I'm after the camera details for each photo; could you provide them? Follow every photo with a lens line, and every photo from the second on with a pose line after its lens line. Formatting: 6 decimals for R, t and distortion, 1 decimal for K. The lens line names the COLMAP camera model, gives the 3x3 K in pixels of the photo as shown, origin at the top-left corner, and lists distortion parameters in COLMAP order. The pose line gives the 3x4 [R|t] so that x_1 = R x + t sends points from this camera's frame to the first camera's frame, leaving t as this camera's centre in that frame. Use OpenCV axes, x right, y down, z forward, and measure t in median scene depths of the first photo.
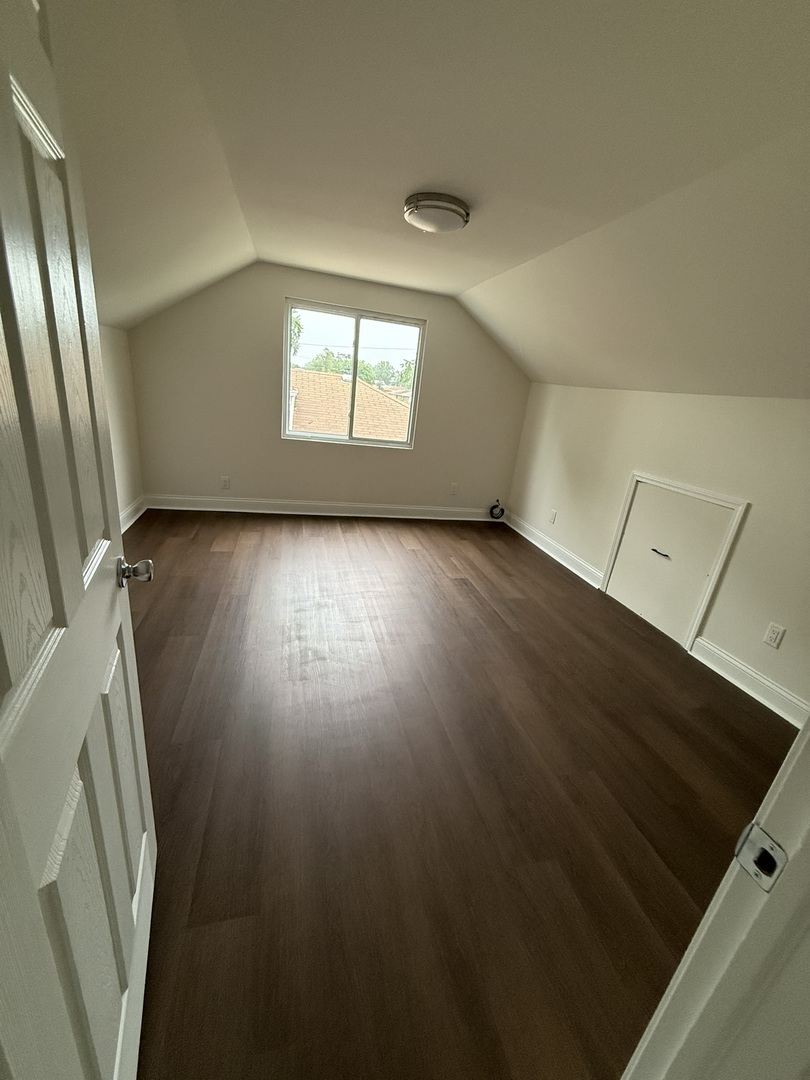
lens RADIAL K [[430.2, 0, 402.5], [0, 430.2, 536.7], [0, 0, 1]] dist [-0.001175, 0.000260]
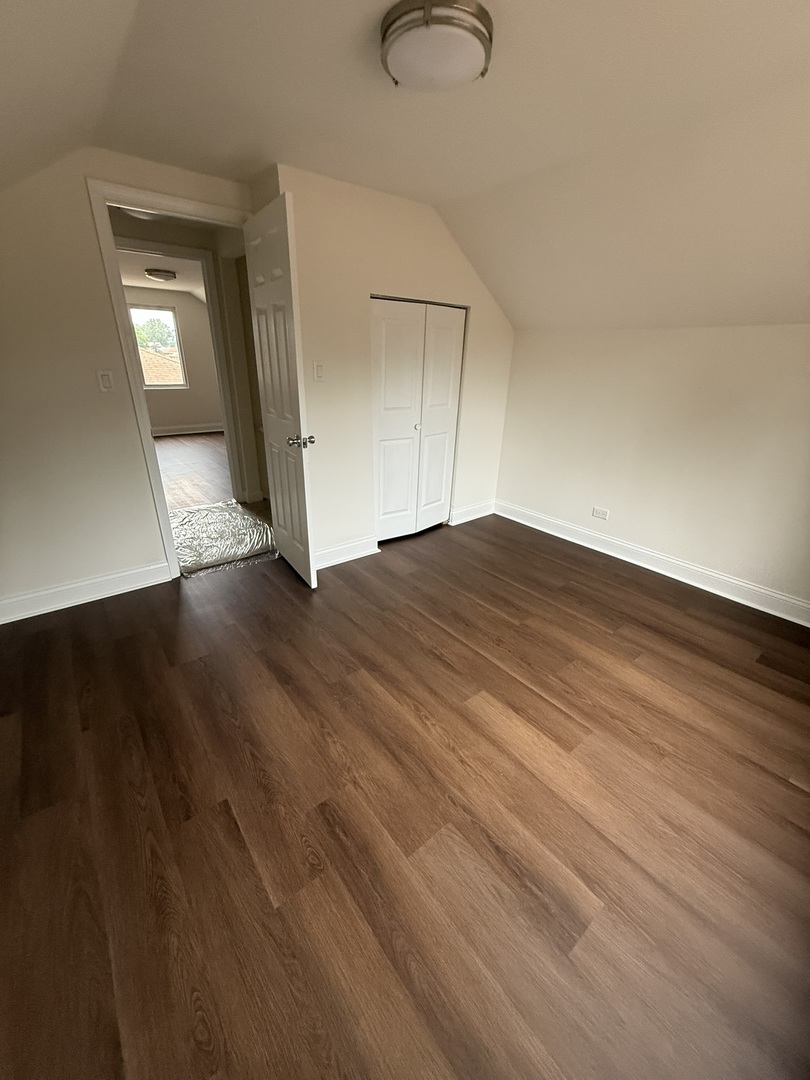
lens RADIAL K [[430.2, 0, 402.5], [0, 430.2, 536.7], [0, 0, 1]] dist [-0.001175, 0.000260]
pose [[0.904174, -0.246560, 0.348822, 0.014247], [0.211077, 0.967826, 0.136964, 0.090497], [-0.371369, -0.050211, 0.927127, -0.261539]]
